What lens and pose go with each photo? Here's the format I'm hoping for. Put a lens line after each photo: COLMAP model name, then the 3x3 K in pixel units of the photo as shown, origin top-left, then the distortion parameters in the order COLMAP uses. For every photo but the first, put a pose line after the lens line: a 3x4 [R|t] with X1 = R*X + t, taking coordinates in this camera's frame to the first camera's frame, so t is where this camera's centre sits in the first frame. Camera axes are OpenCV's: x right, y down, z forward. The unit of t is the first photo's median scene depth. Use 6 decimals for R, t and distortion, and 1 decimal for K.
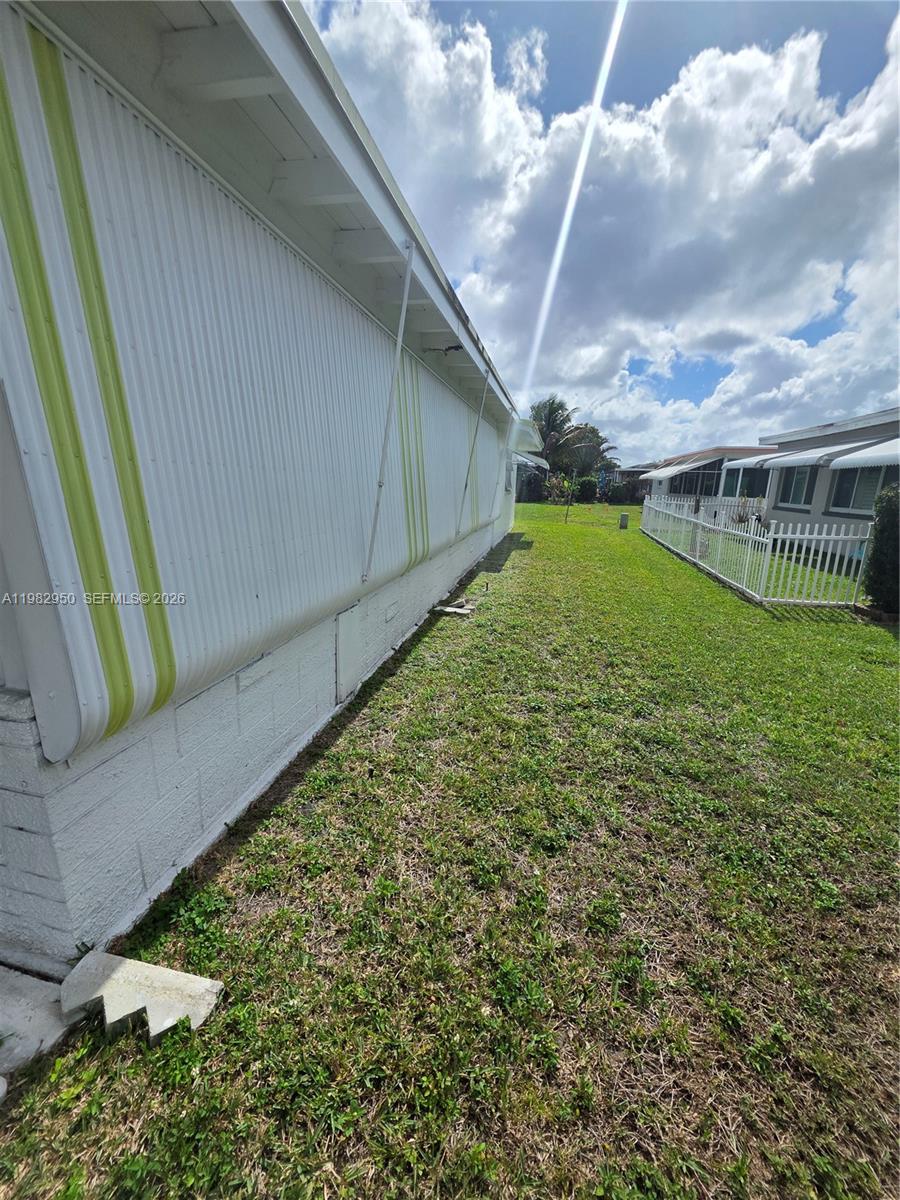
lens RADIAL K [[485.2, 0, 447.9], [0, 485.2, 606.6], [0, 0, 1]] dist [0.023857, 0.000096]
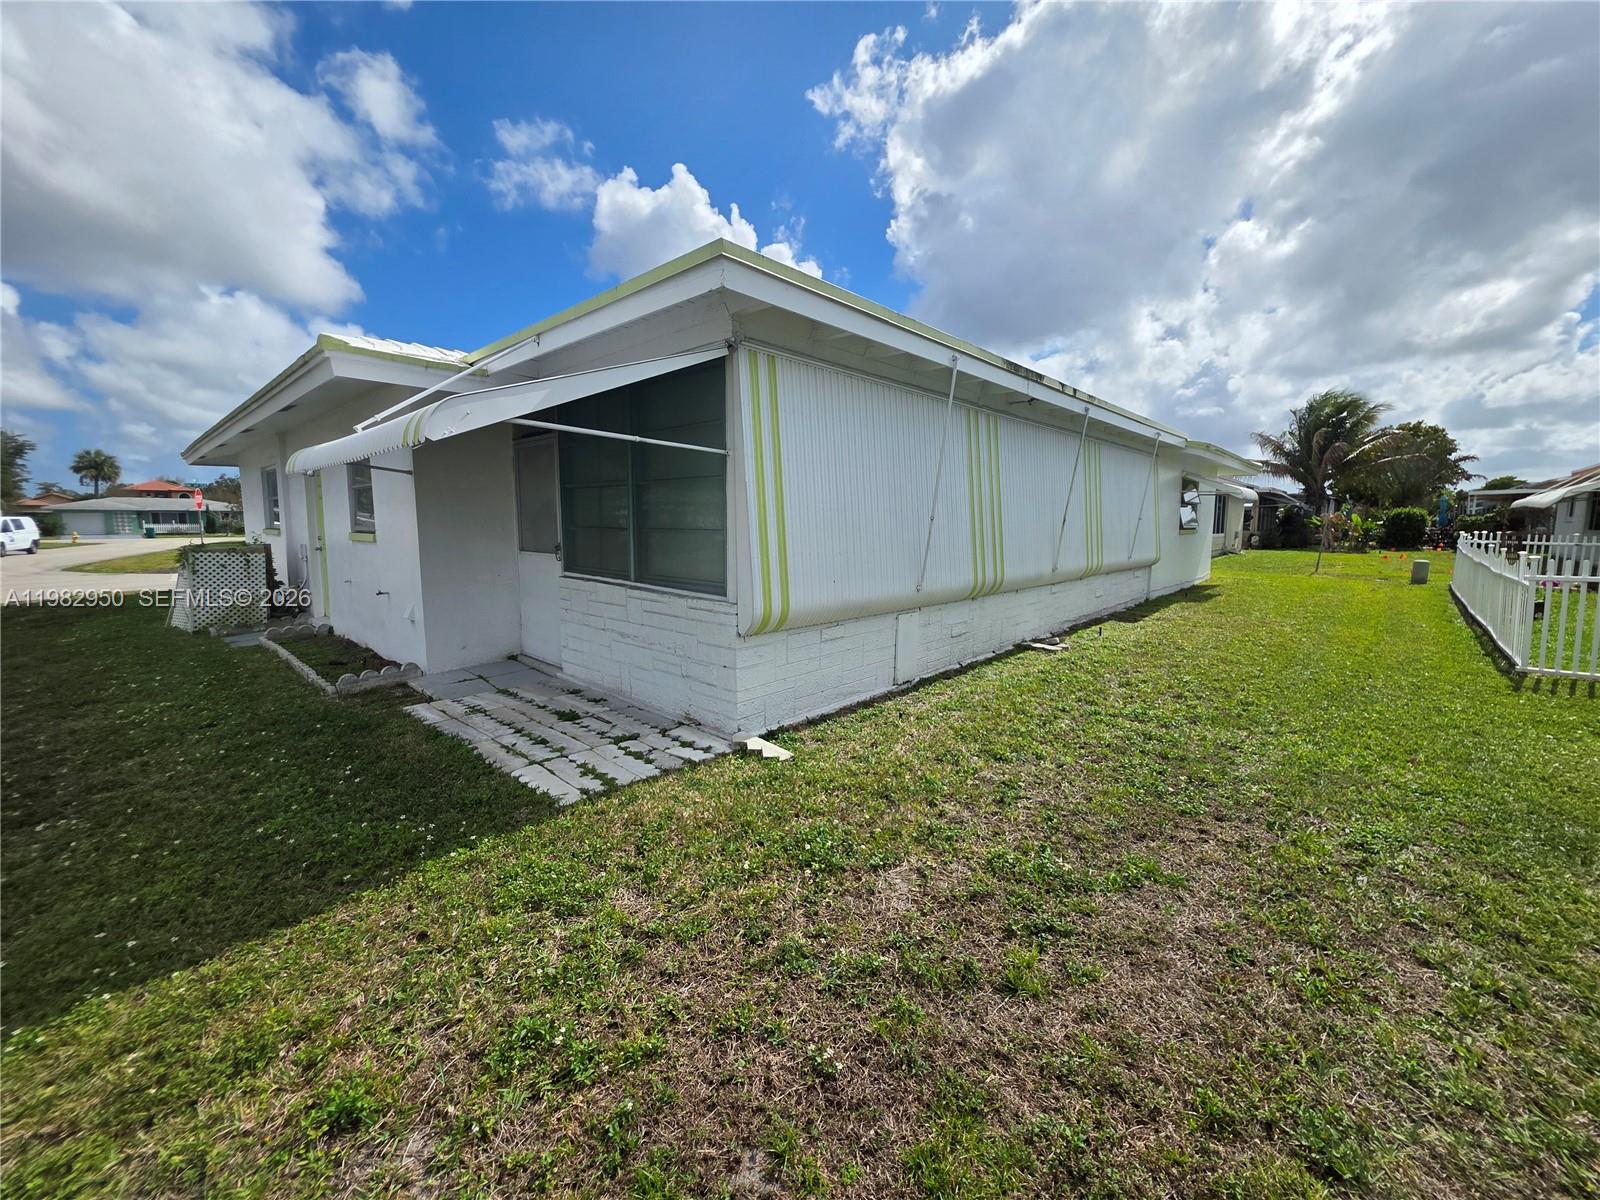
lens RADIAL K [[638.9, 0, 800.0], [0, 638.9, 600.0], [0, 0, 1]] dist [0.080999, -0.000050]
pose [[0.864881, 0.042670, -0.500160, 0.062697], [-0.112168, 0.987615, -0.109705, 0.030207], [0.489285, 0.150984, 0.858955, -0.098363]]
